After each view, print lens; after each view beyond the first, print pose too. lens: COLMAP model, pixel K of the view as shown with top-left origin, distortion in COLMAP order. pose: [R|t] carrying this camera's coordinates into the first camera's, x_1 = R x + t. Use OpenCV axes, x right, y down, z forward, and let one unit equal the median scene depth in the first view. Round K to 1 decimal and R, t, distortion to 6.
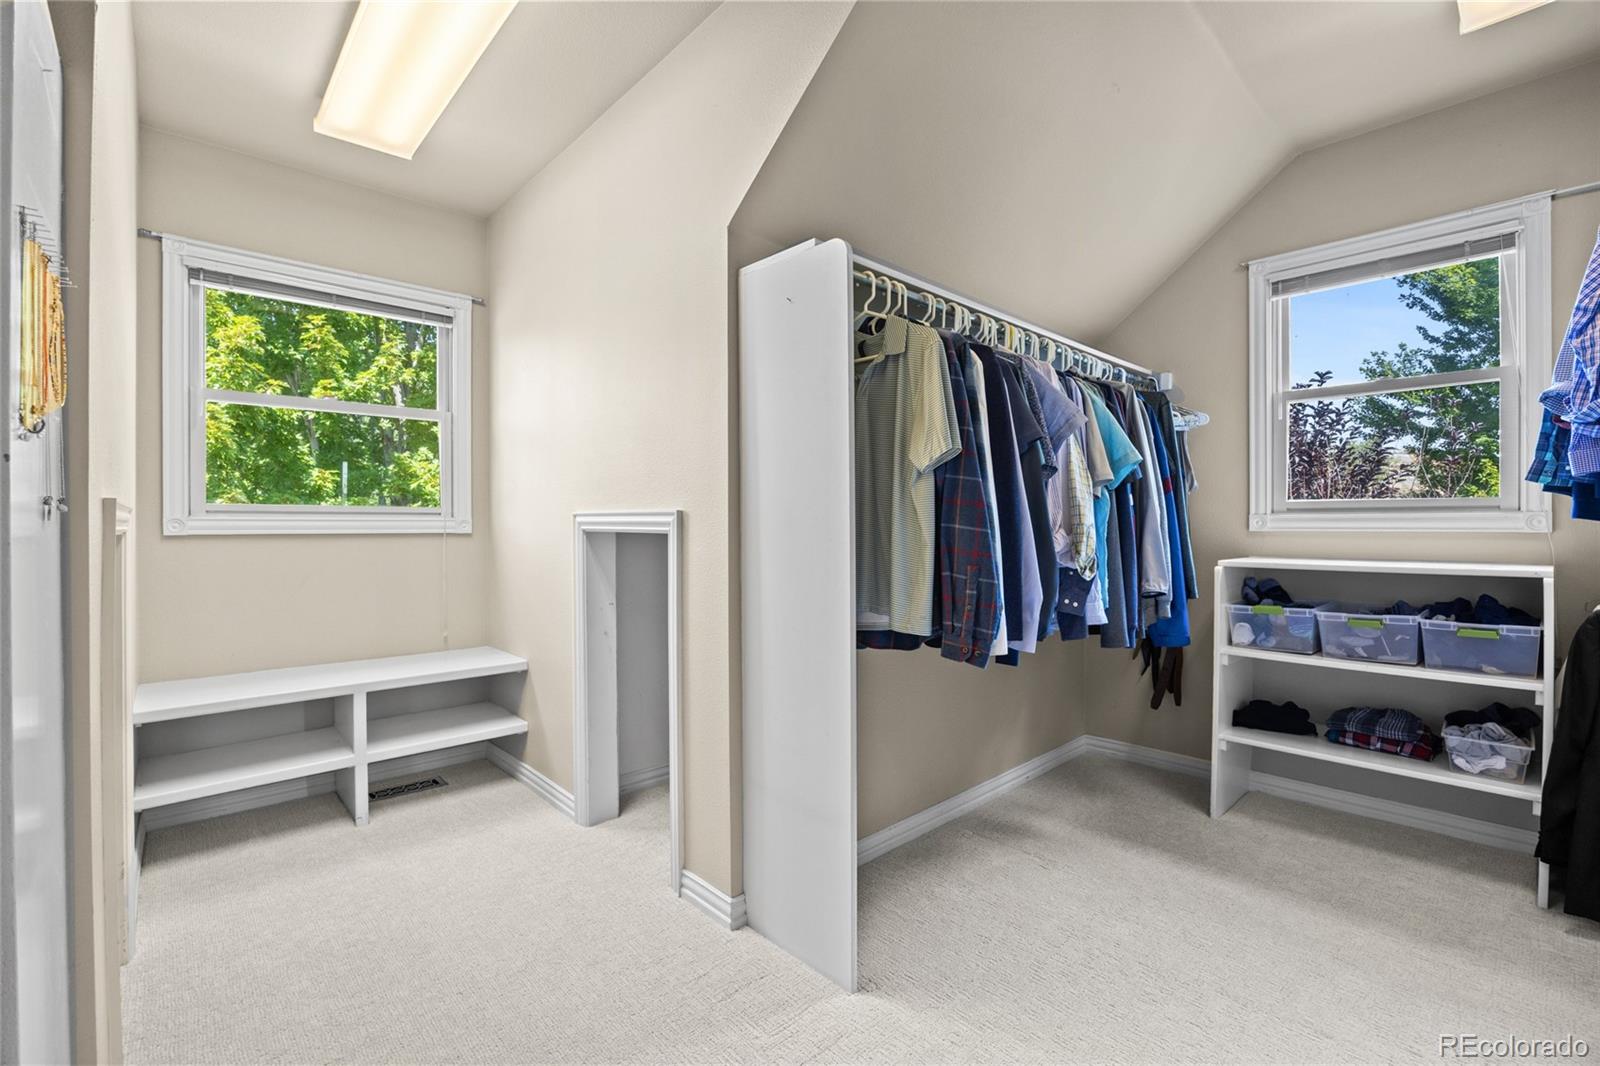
lens RADIAL K [[704.5, 0, 805.8], [0, 704.5, 505.2], [0, 0, 1]] dist [-0.013434, -0.000038]
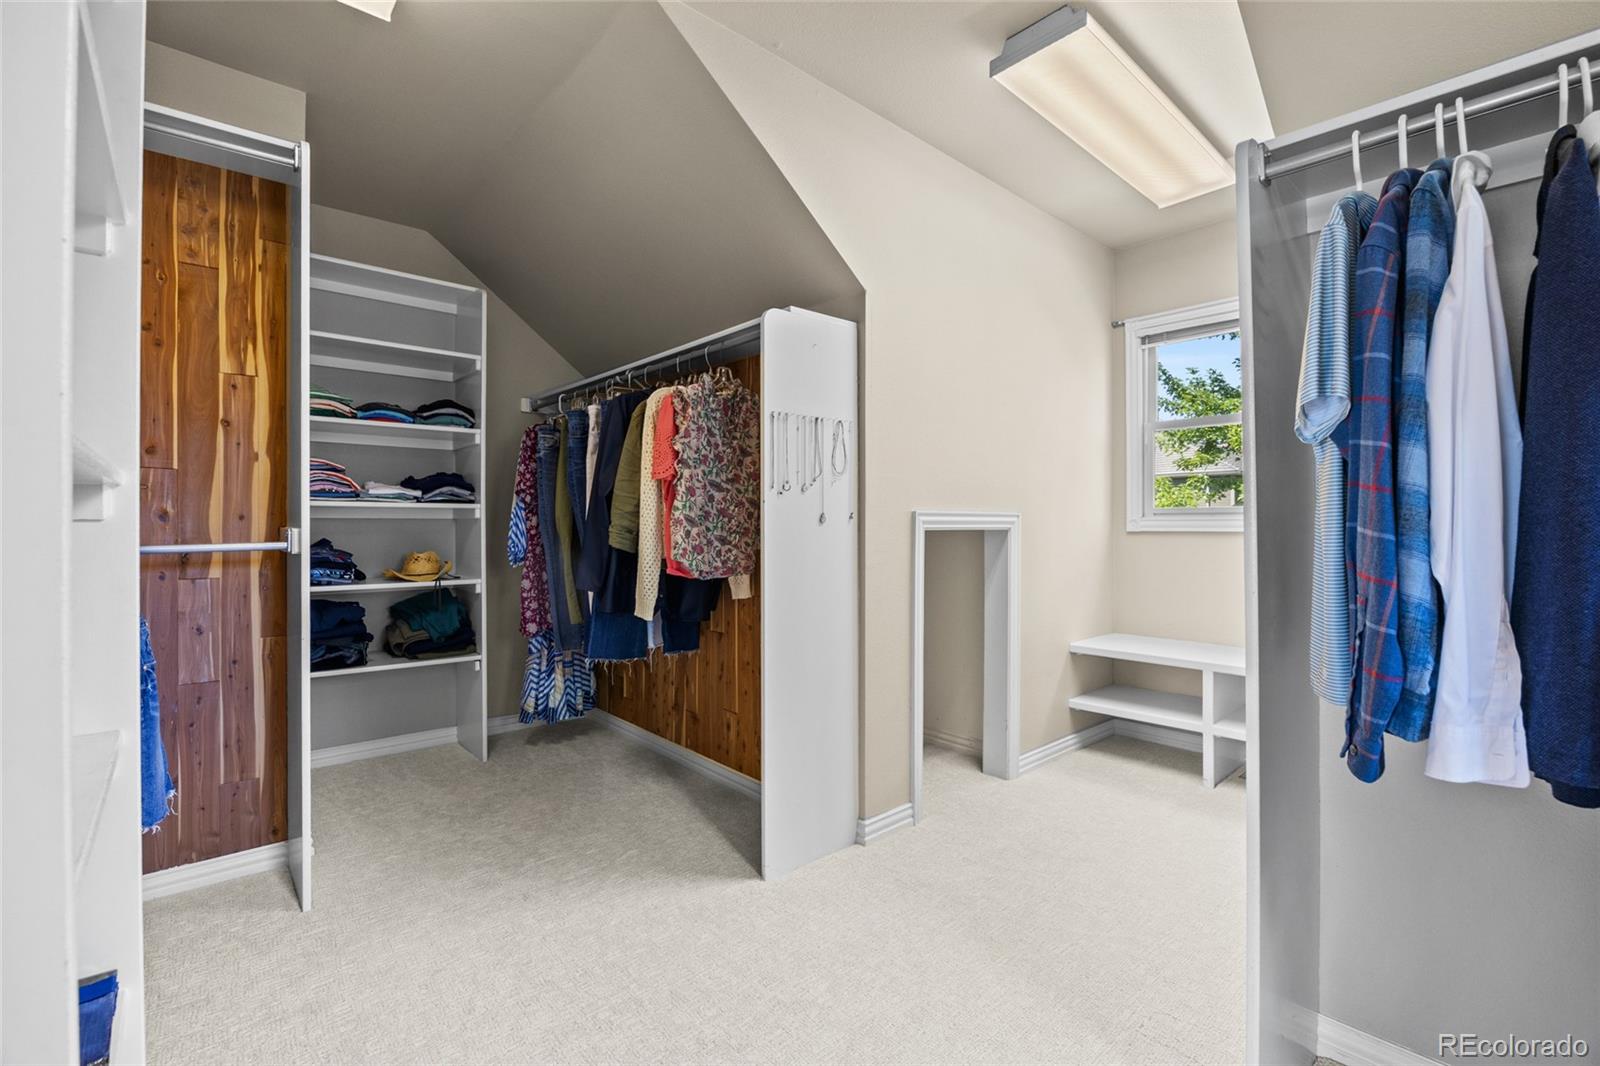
lens RADIAL K [[704.5, 0, 805.8], [0, 704.5, 505.2], [0, 0, 1]] dist [-0.013434, -0.000038]
pose [[-0.035595, -0.016058, -0.999237, 0.546024], [0.013313, 0.999775, -0.016540, 0.006859], [0.999278, -0.013892, -0.035373, 0.391872]]
